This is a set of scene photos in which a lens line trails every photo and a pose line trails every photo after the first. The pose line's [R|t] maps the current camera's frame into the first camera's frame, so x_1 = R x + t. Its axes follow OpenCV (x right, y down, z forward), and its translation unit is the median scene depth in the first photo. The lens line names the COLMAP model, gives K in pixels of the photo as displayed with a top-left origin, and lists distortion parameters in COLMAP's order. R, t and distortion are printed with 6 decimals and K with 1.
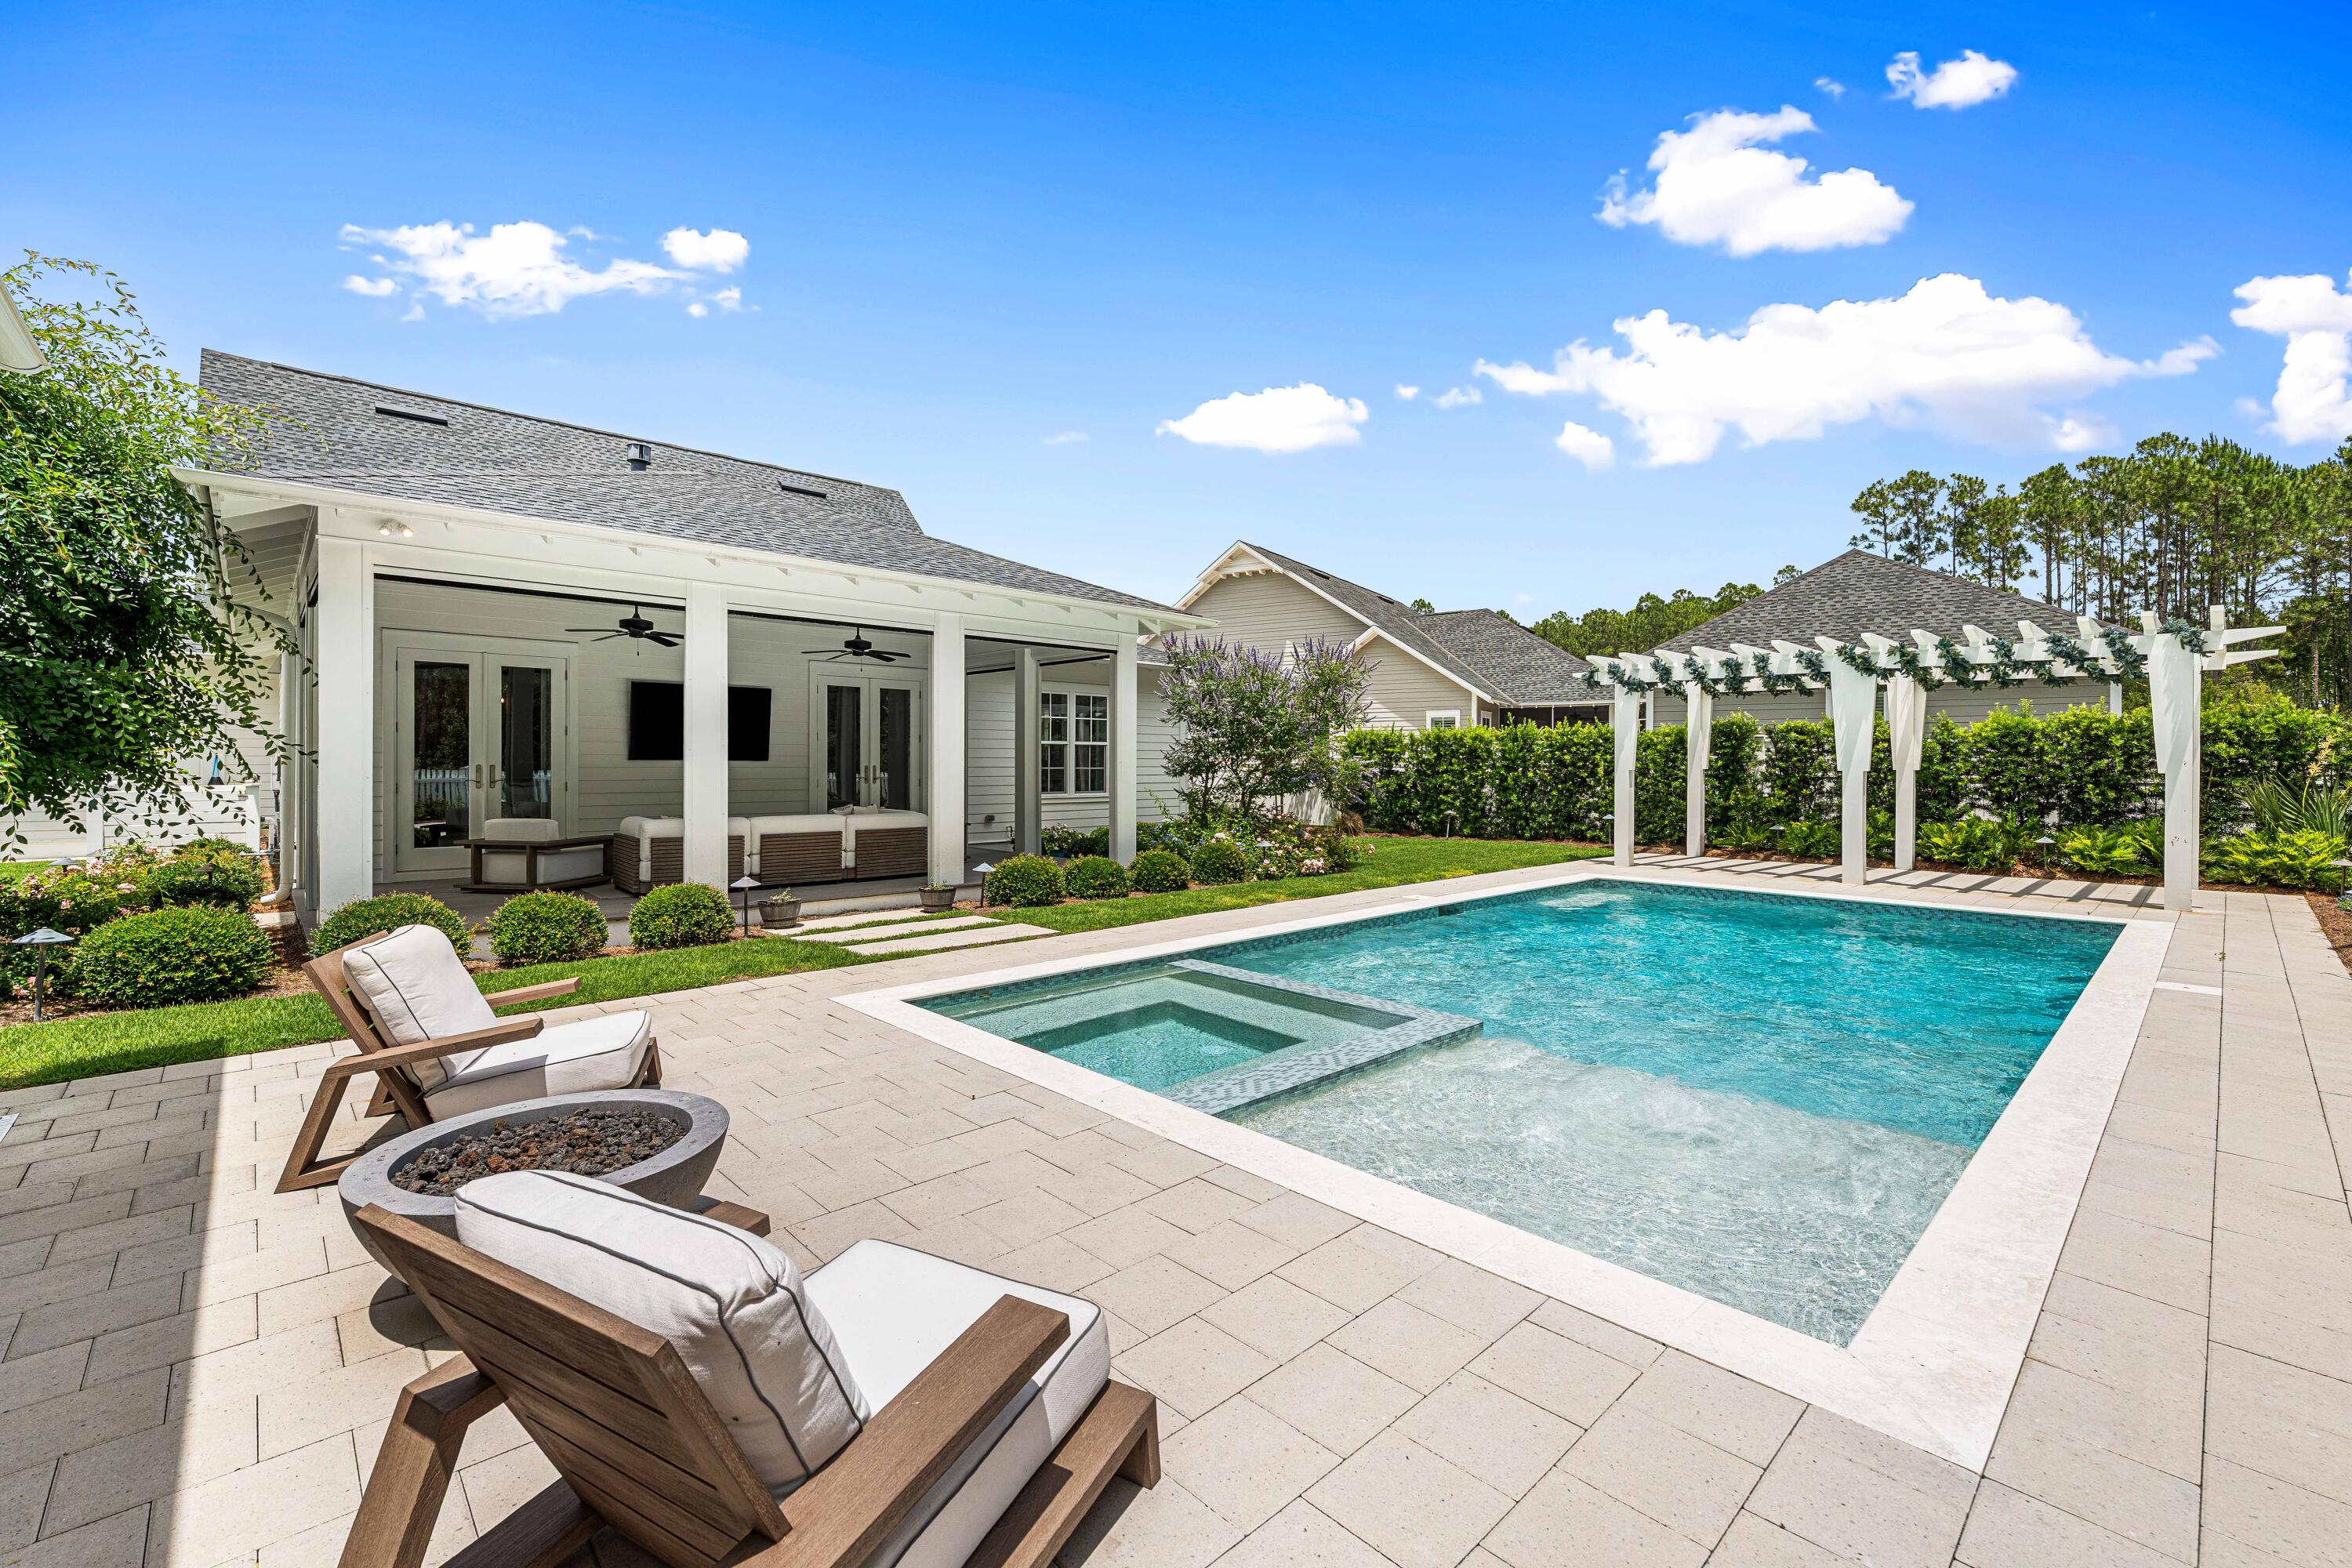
lens RADIAL K [[982.3, 0, 1176.0], [0, 982.3, 784.0], [0, 0, 1]] dist [-0.023686, -0.000213]
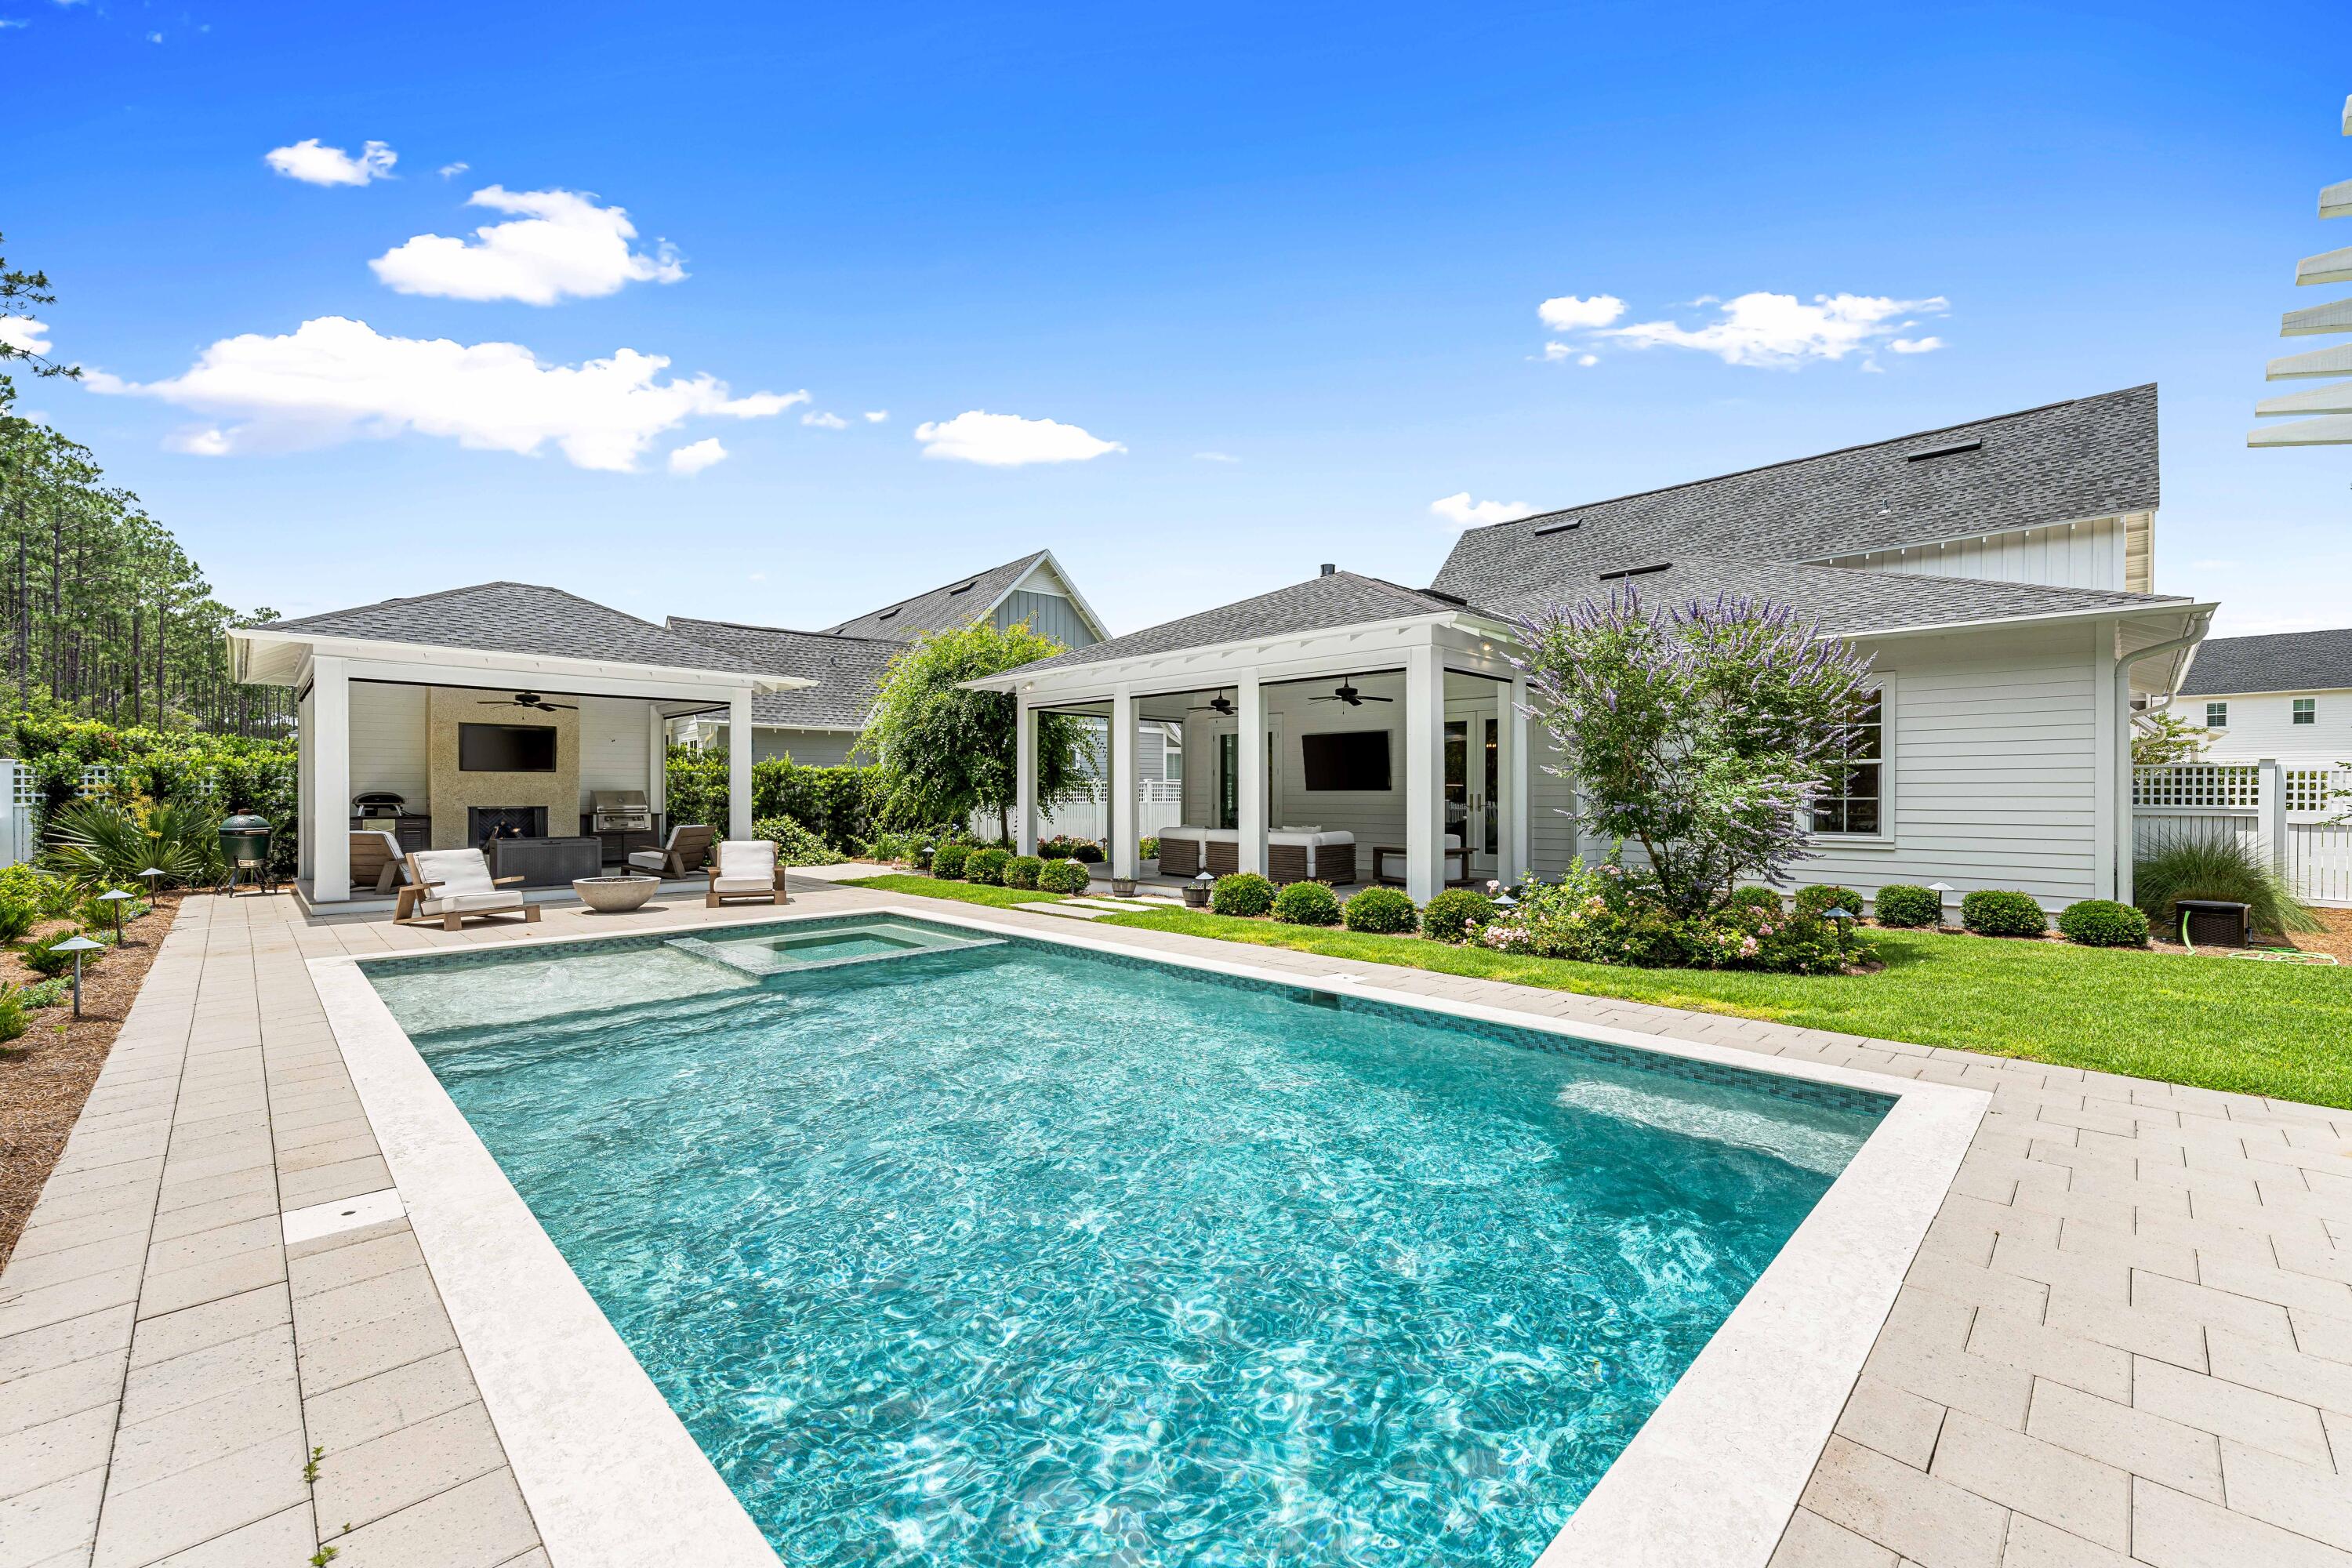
lens RADIAL K [[959.7, 0, 1176.0], [0, 959.7, 784.0], [0, 0, 1]] dist [0.001193, 0.000067]
pose [[0.027092, -0.015392, -0.999514, 0.959084], [-0.019638, 0.999680, -0.015927, -0.007988], [0.999440, 0.020060, 0.026782, 0.882072]]
